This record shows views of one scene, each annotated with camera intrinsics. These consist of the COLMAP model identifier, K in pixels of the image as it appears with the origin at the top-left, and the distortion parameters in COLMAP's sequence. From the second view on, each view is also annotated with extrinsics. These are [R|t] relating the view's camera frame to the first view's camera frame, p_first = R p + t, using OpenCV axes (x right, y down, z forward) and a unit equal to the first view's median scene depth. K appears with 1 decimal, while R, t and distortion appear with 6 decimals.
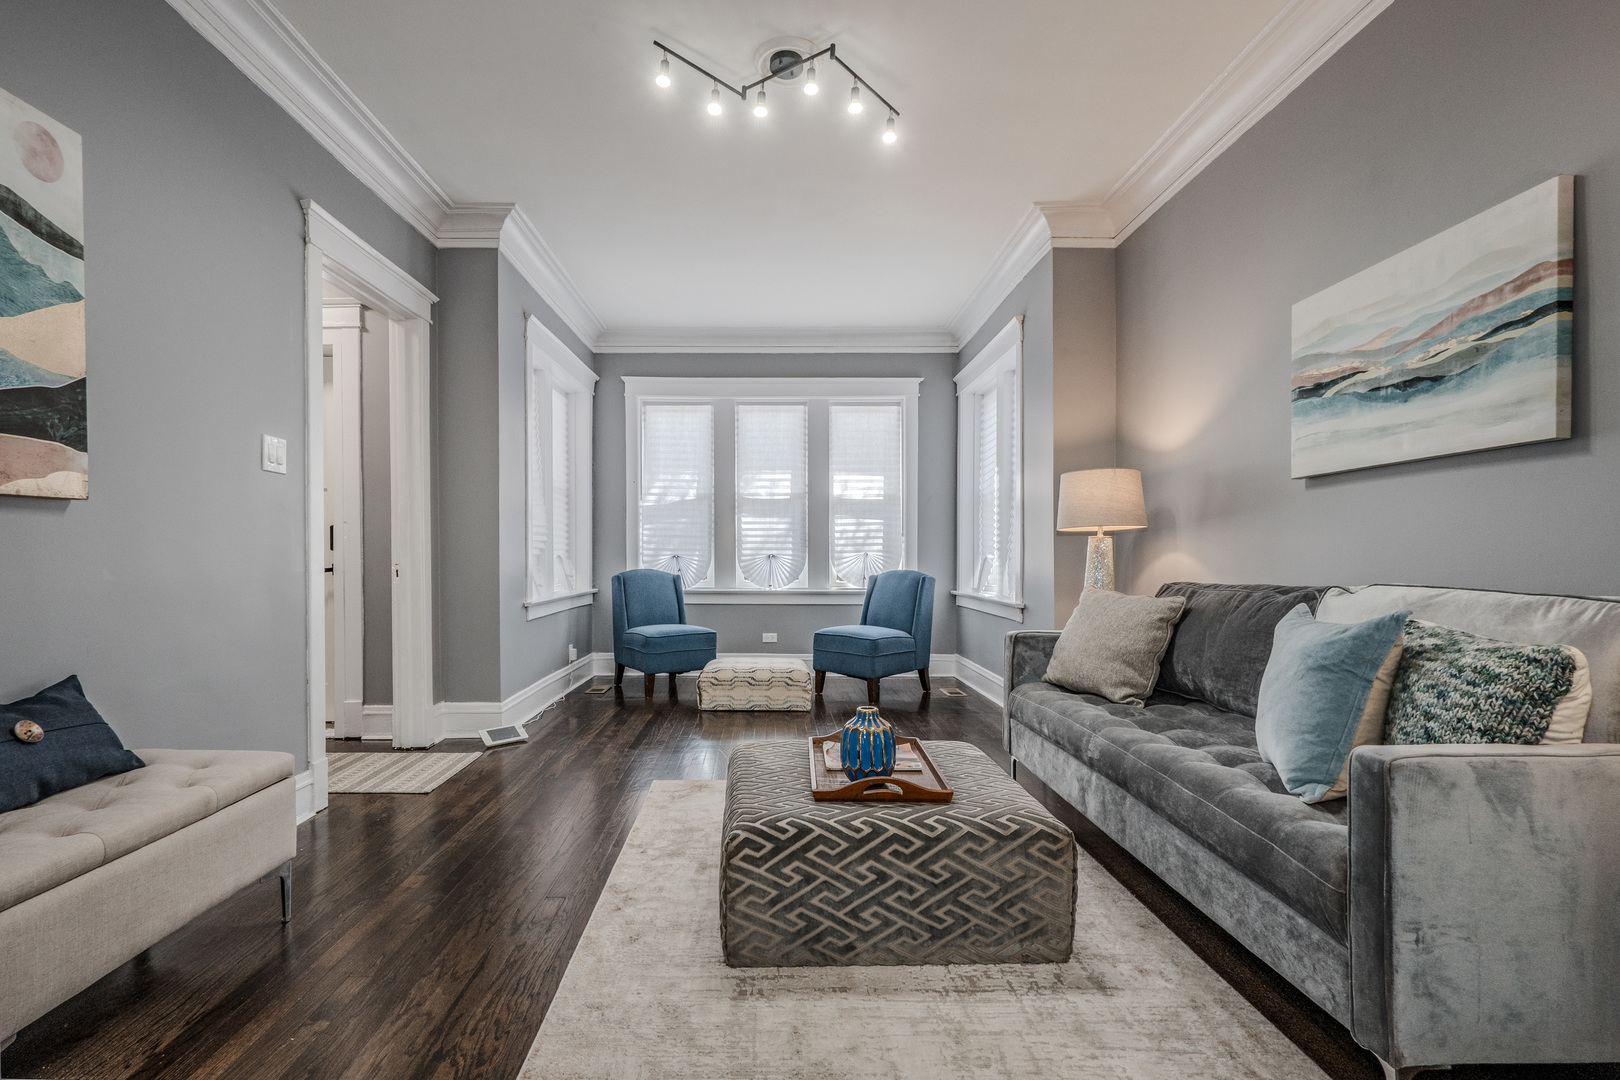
lens RADIAL K [[752.9, 0, 750.7], [0, 752.9, 566.1], [0, 0, 1]] dist [-0.001912, -0.000794]
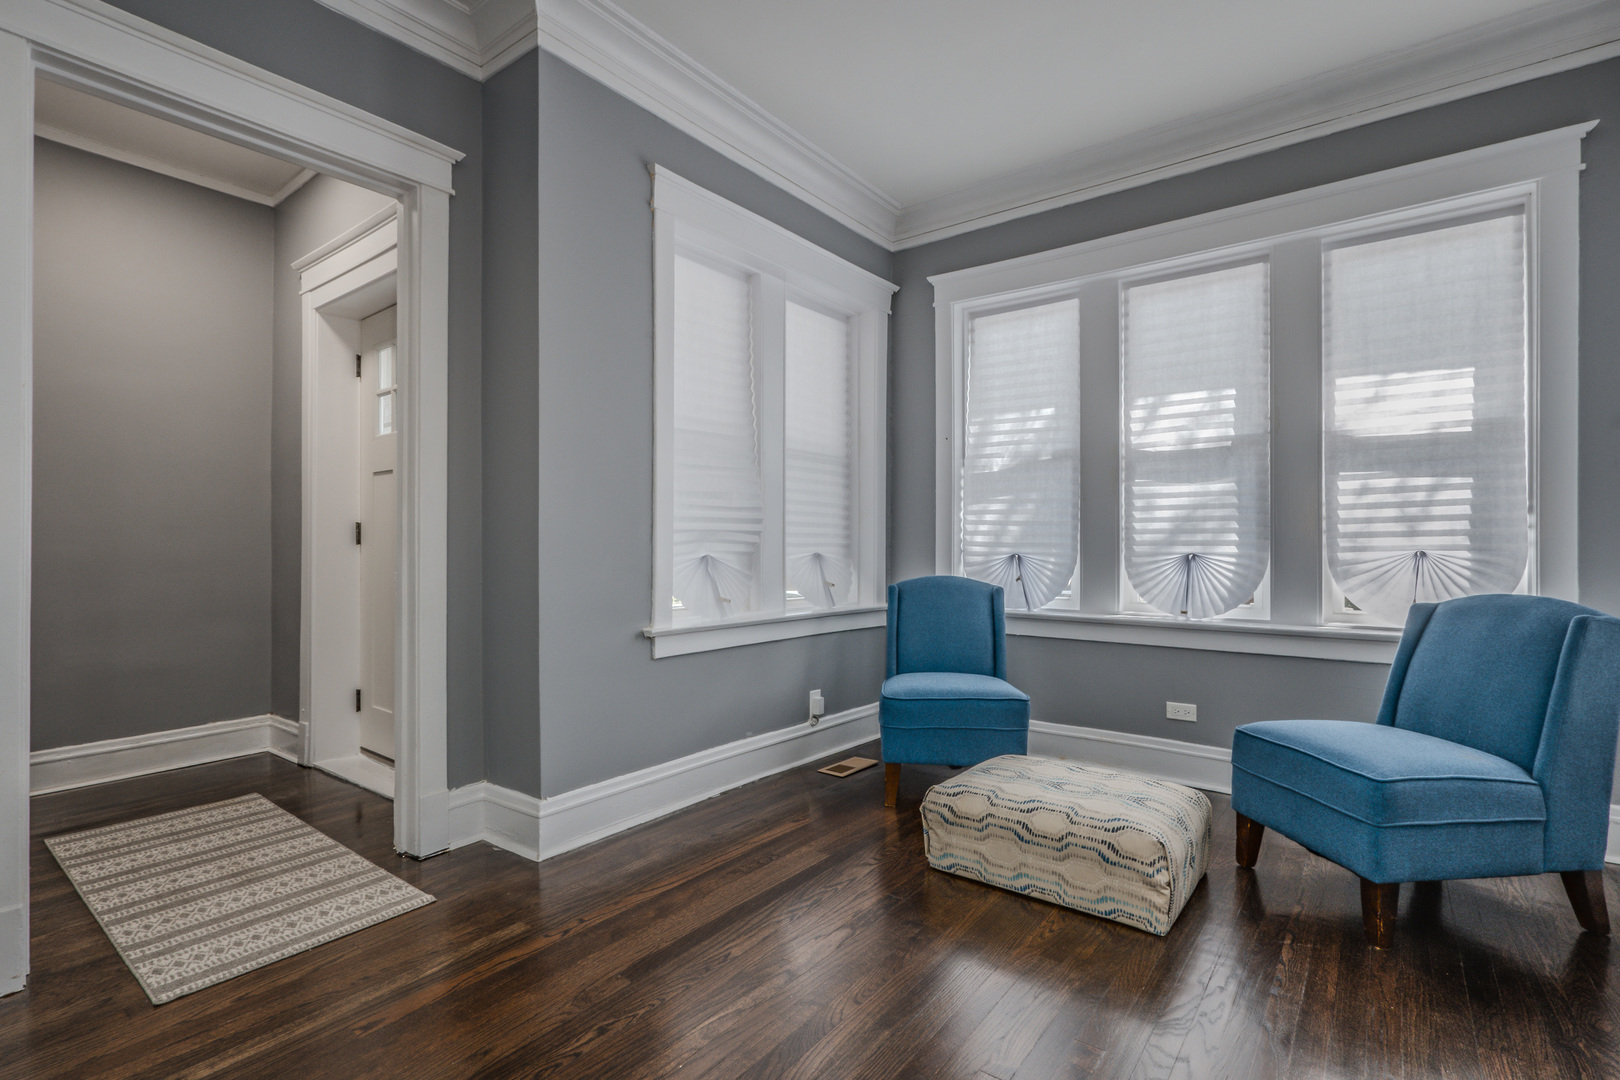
lens RADIAL K [[752.9, 0, 797.9], [0, 752.9, 545.4], [0, 0, 1]] dist [-0.001912, -0.000794]
pose [[0.800974, -0.000559, -0.598699, 0.126473], [-0.013000, 0.999748, -0.018326, -0.008128], [0.598558, 0.022462, 0.800764, 0.421754]]
